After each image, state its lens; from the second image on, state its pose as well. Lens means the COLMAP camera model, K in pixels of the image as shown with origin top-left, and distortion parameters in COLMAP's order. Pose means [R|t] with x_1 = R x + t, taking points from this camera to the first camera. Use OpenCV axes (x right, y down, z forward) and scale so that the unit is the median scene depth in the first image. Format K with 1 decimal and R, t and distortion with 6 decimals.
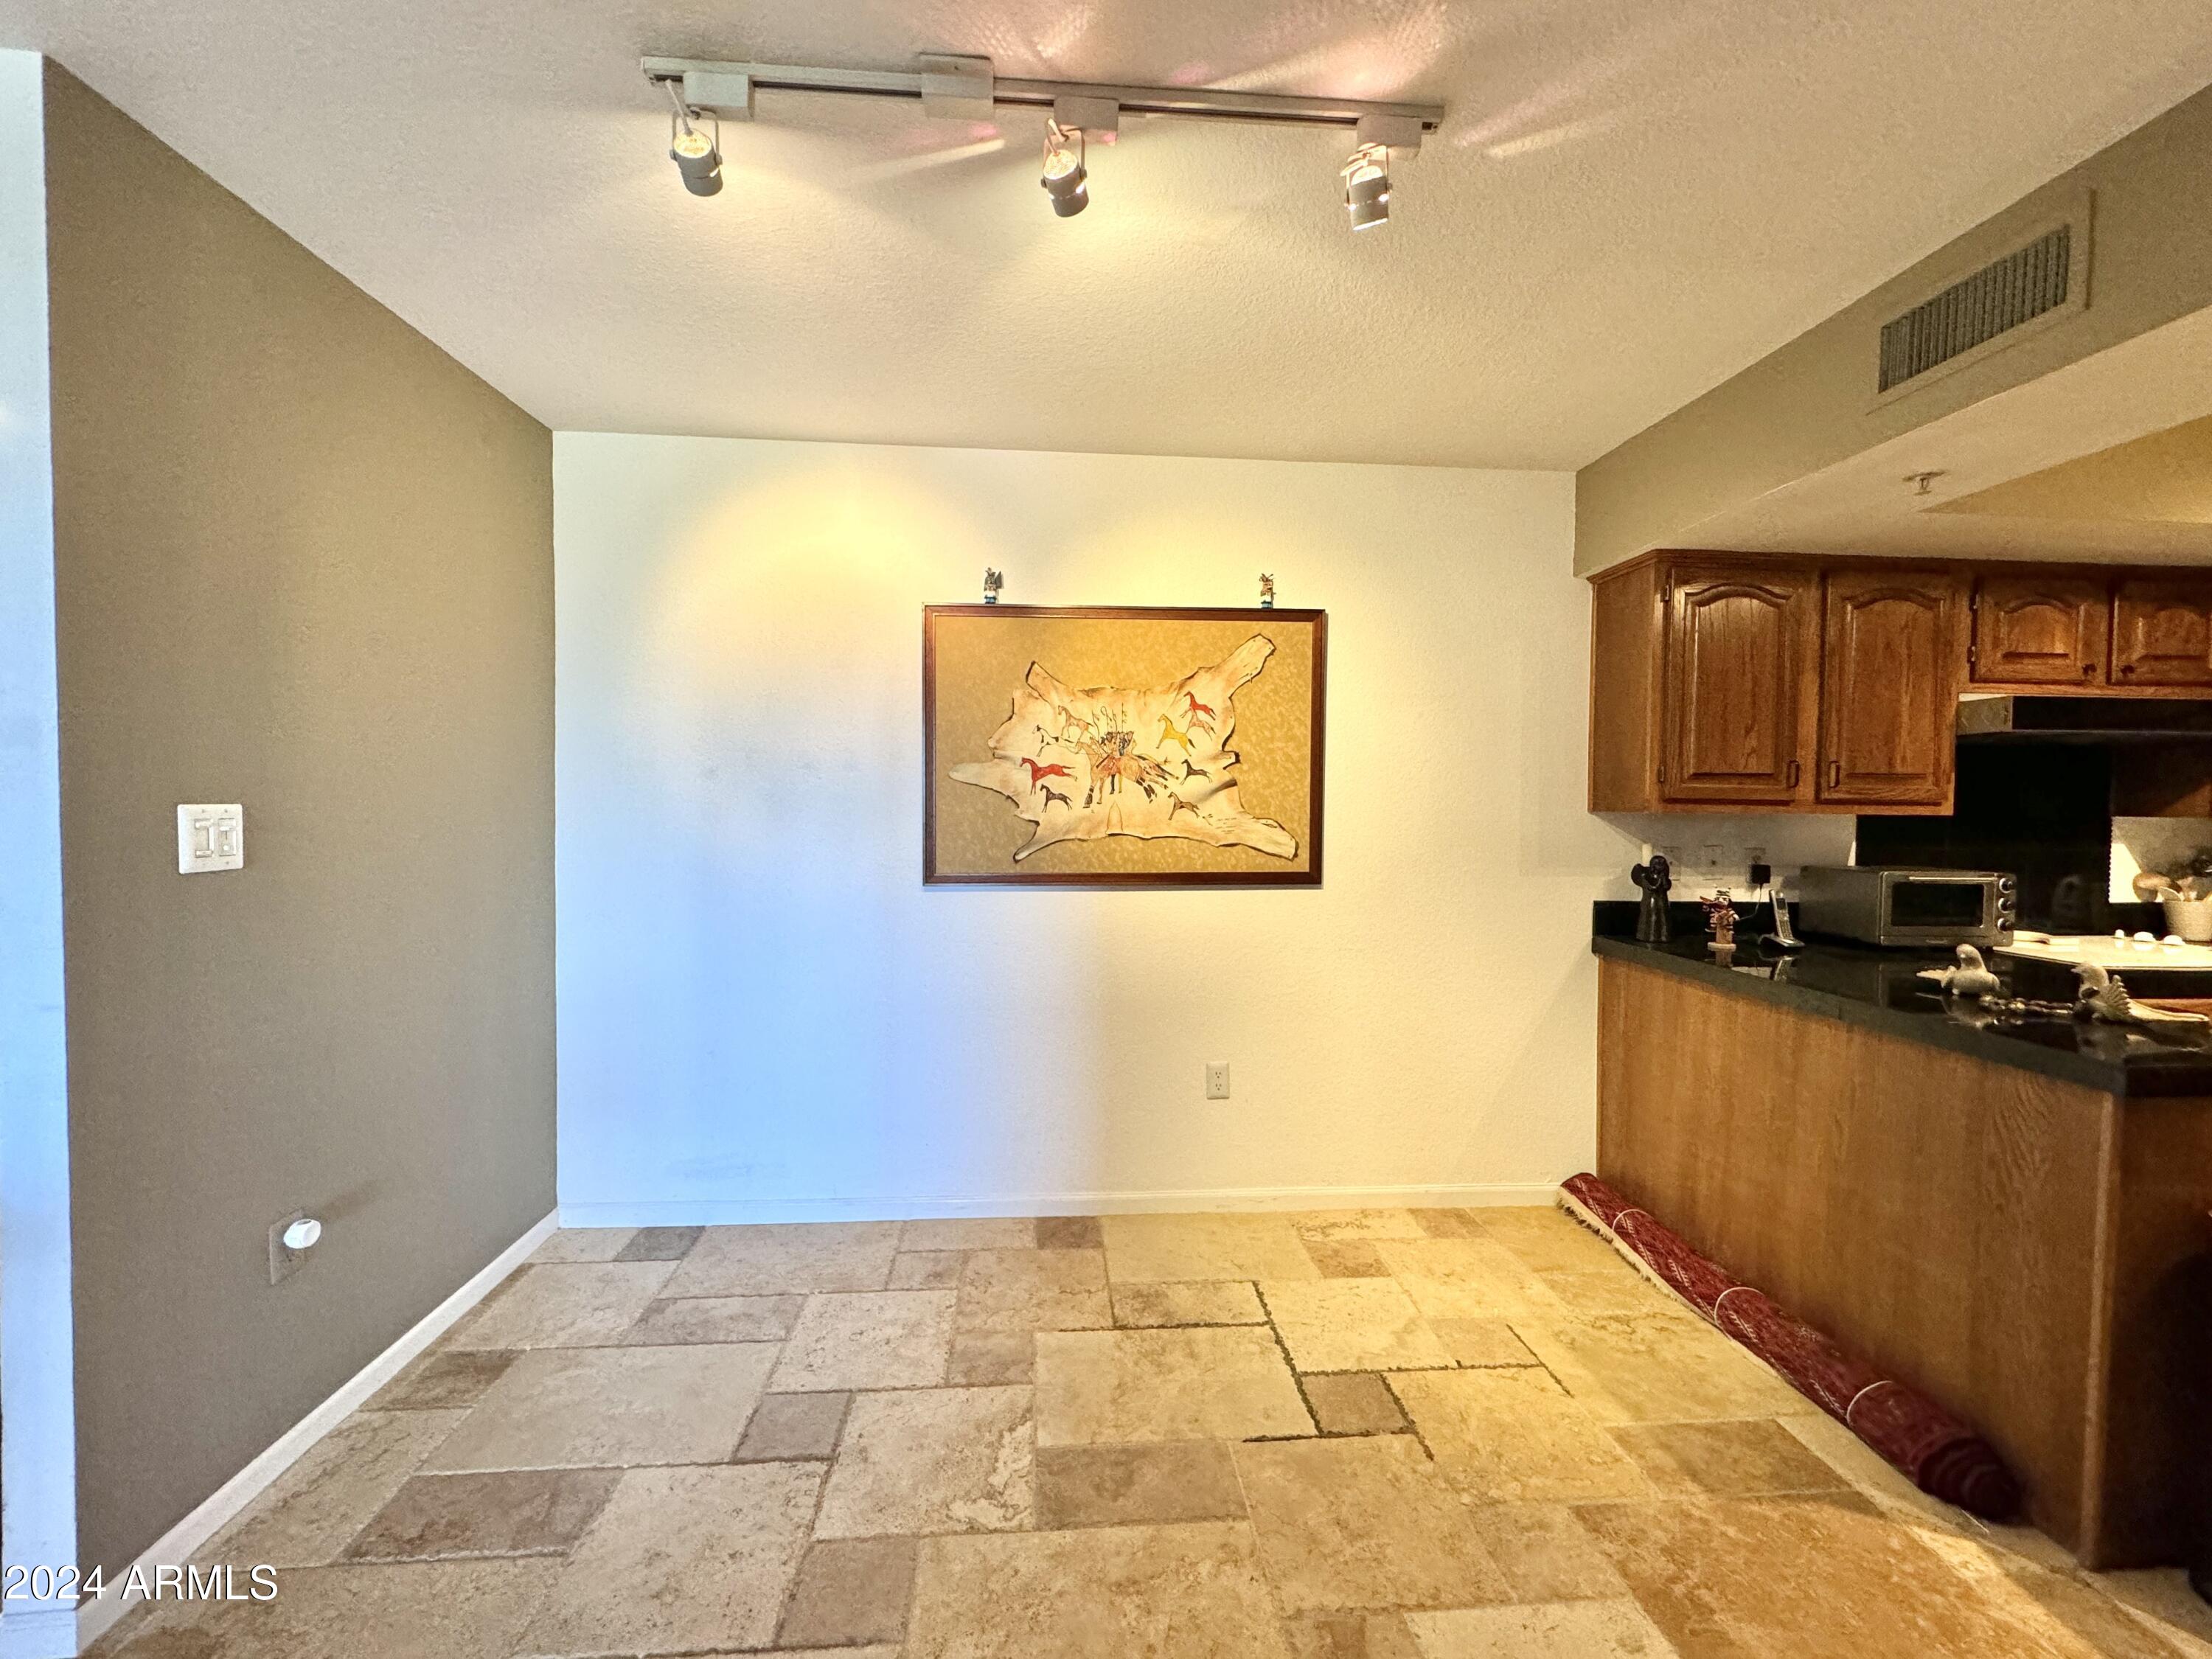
lens RADIAL K [[875.6, 0, 1106.8], [0, 875.6, 829.3], [0, 0, 1]] dist [-0.001240, -0.000047]
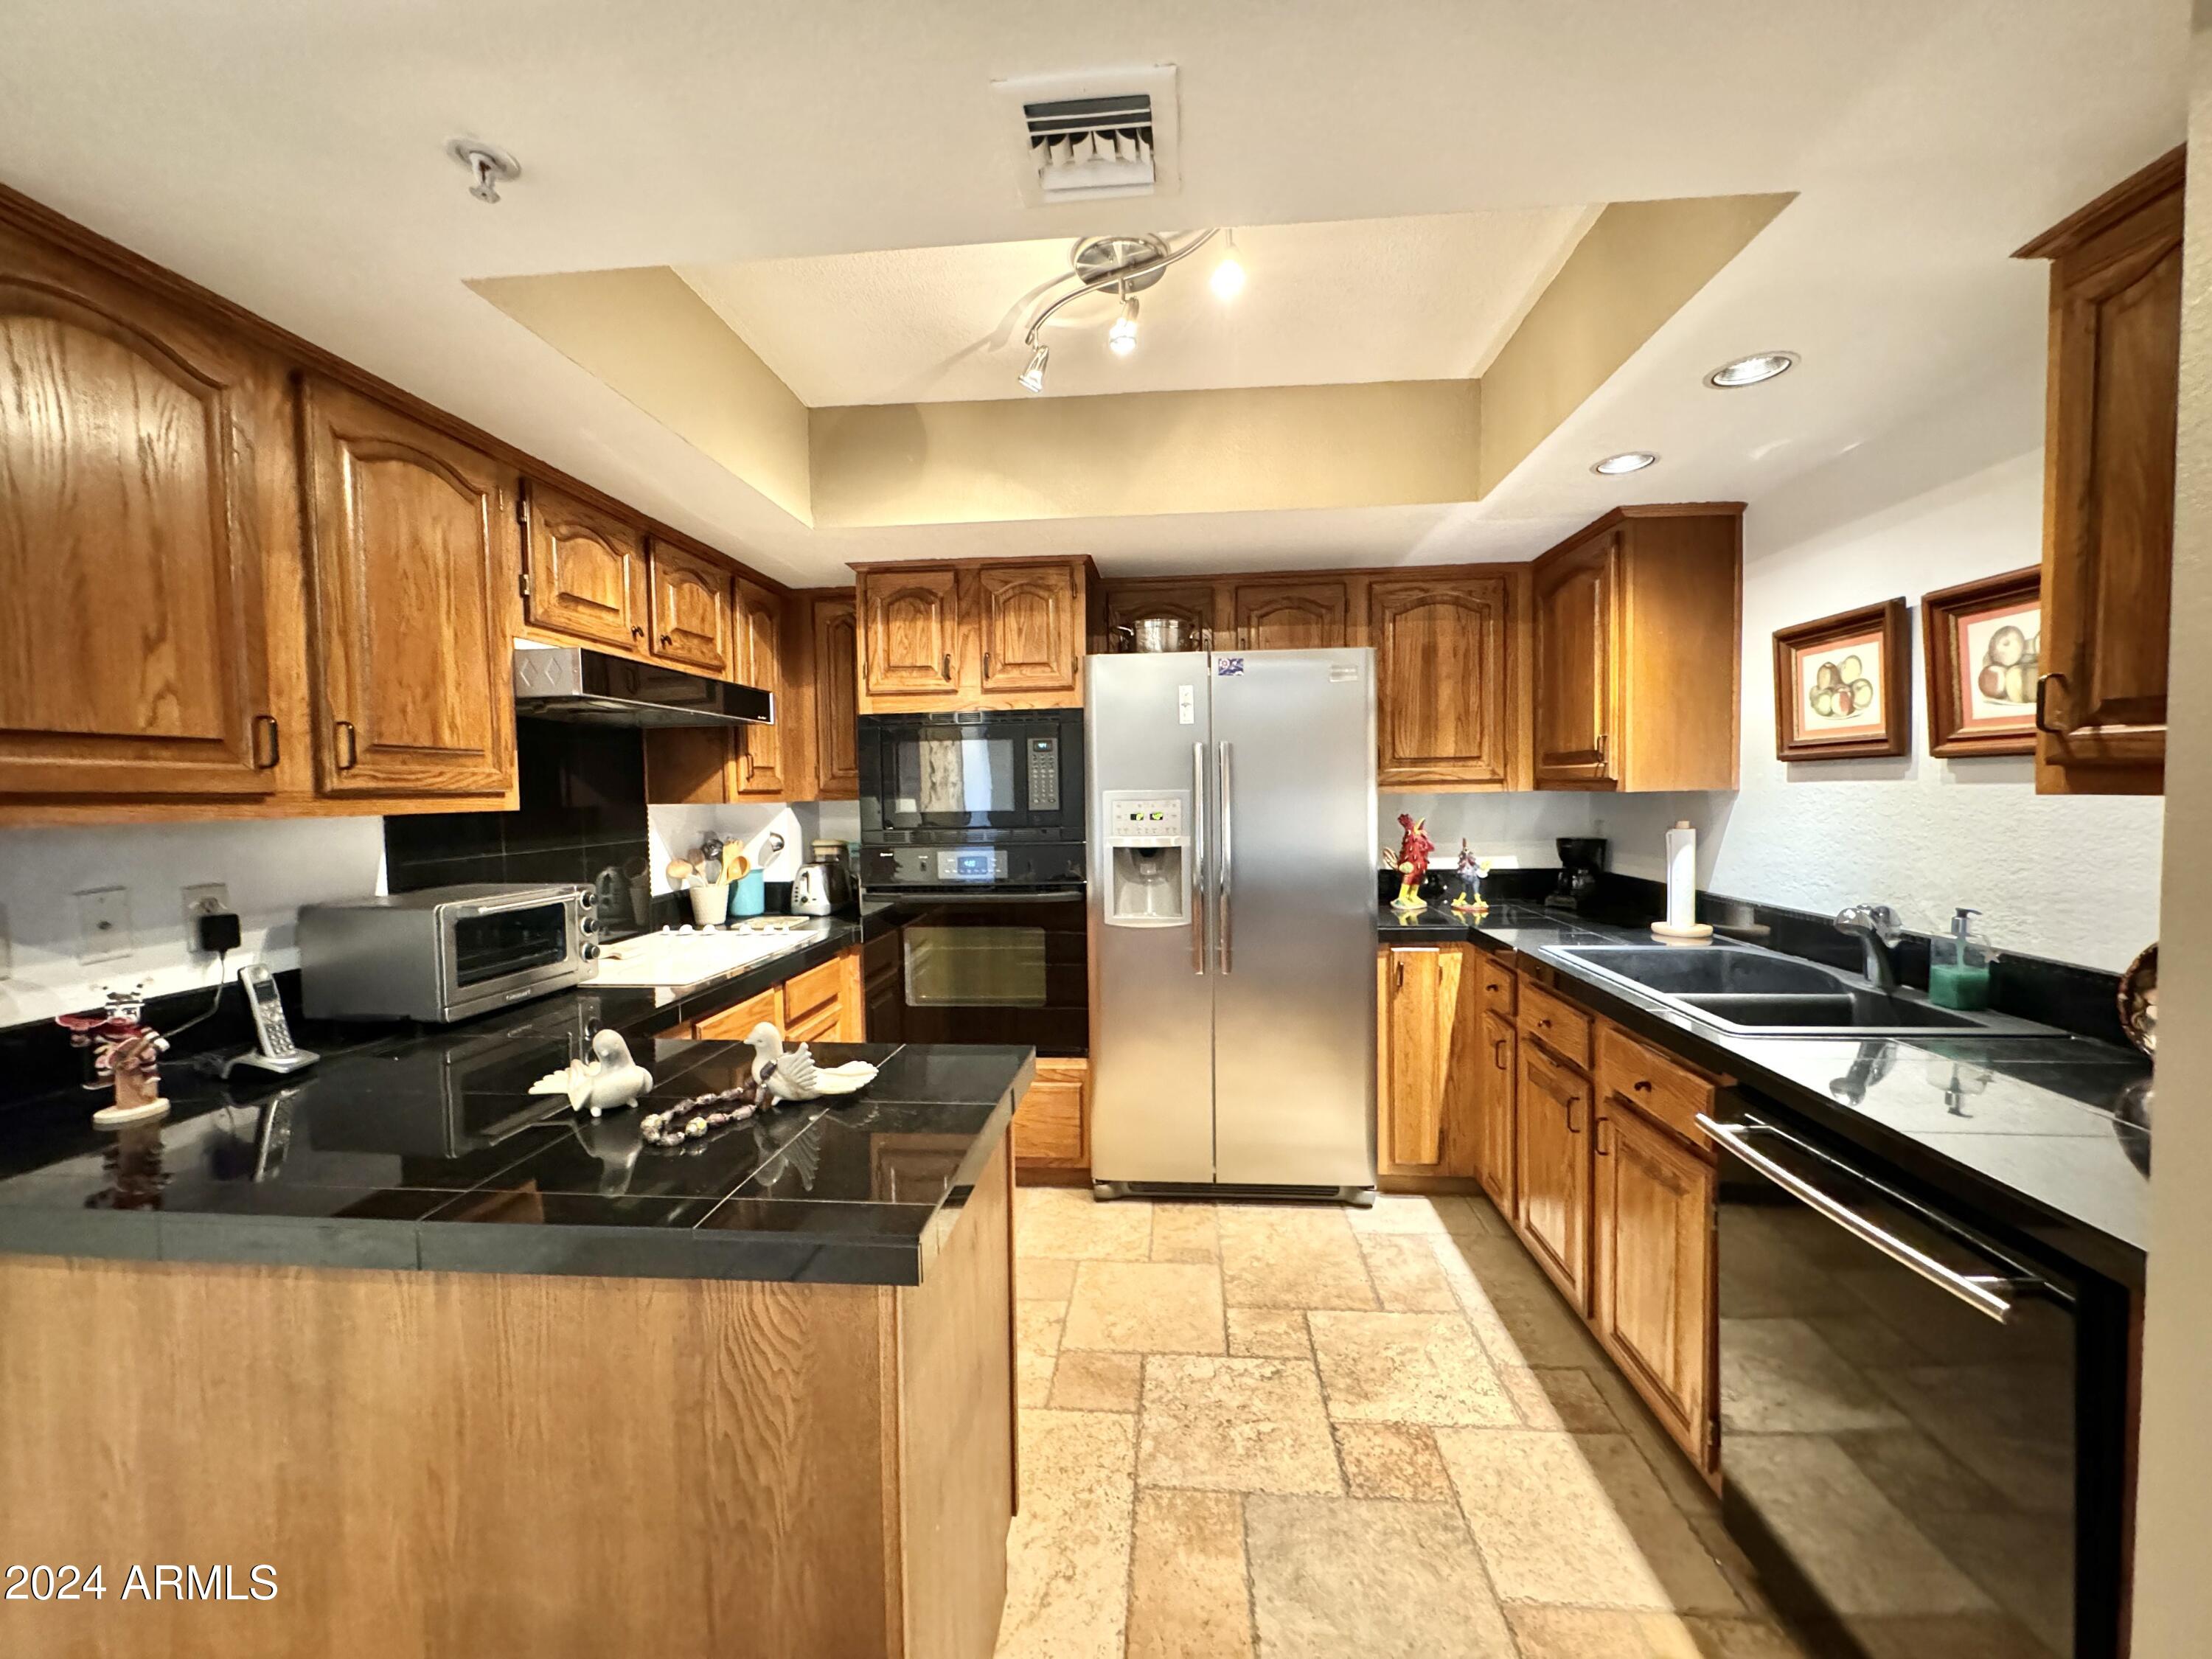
lens RADIAL K [[875.6, 0, 1106.8], [0, 875.6, 829.3], [0, 0, 1]] dist [-0.001240, -0.000047]
pose [[0.149050, -0.057448, 0.987160, 0.340714], [0.044721, 0.997681, 0.051308, -0.015735], [-0.987818, 0.036500, 0.151273, 0.427159]]
